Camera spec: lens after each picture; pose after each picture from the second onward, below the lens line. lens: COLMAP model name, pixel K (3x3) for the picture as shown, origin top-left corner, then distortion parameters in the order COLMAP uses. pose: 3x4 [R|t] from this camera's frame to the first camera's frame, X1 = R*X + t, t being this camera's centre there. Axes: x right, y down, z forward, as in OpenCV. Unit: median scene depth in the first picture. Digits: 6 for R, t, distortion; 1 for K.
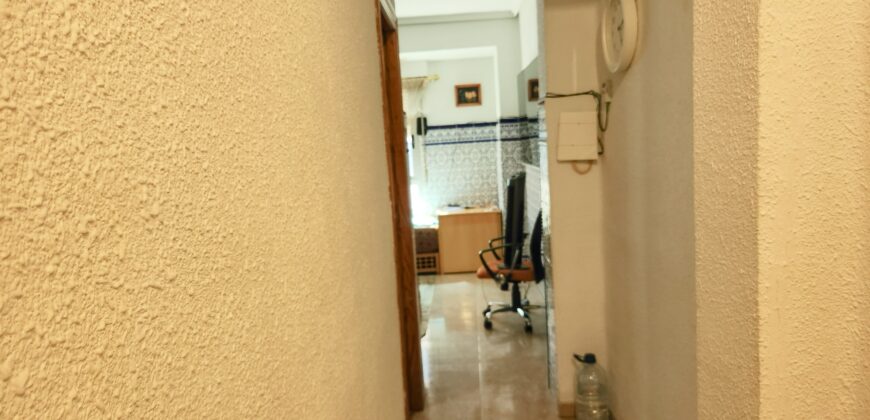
lens RADIAL K [[569.5, 0, 435.0], [0, 569.5, 210.0], [0, 0, 1]] dist [0.006774, 0.001199]
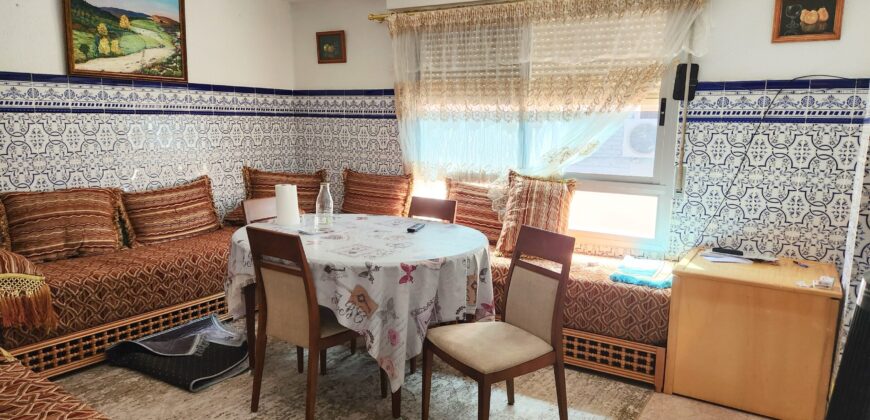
lens RADIAL K [[569.5, 0, 435.0], [0, 569.5, 210.0], [0, 0, 1]] dist [0.006774, 0.001199]
pose [[0.845822, 0.156266, -0.510064, 0.063494], [-0.124431, 0.987553, 0.096212, -0.057038], [0.518750, -0.017910, 0.854739, 0.456947]]
